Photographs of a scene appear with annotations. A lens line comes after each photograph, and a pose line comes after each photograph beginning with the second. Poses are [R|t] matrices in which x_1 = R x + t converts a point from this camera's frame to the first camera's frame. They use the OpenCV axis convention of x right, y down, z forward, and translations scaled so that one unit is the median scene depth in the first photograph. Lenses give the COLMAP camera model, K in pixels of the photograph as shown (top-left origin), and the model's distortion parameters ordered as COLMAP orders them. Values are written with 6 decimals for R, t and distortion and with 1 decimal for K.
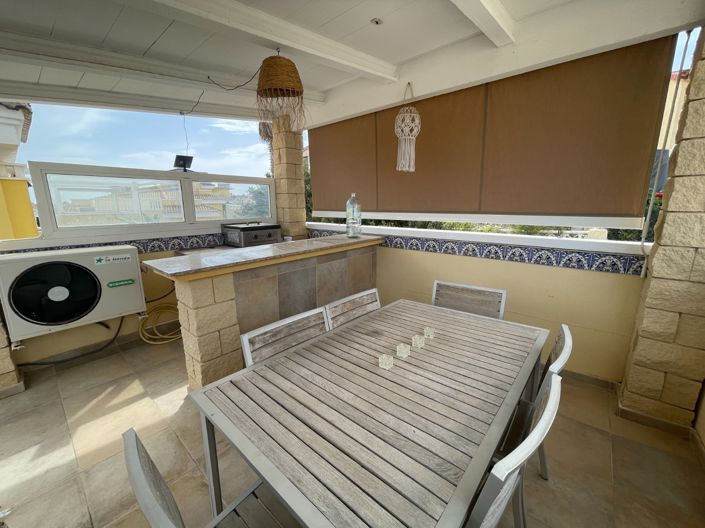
lens RADIAL K [[284.2, 0, 350.5], [0, 284.2, 263.3], [0, 0, 1]] dist [-0.004418, -0.000100]
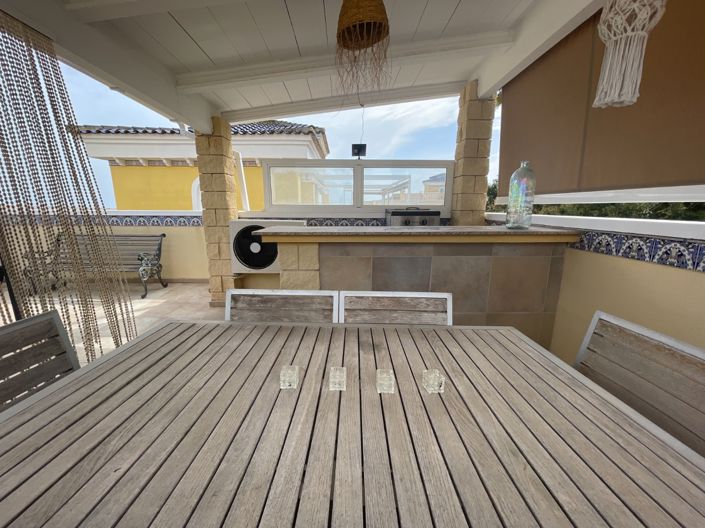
lens RADIAL K [[284.2, 0, 347.5], [0, 284.2, 262.5], [0, 0, 1]] dist [-0.004418, -0.000100]
pose [[0.656268, 0.153152, -0.738821, 0.271189], [-0.162443, 0.984900, 0.059870, 0.013413], [0.736834, 0.080725, 0.671237, 0.270330]]
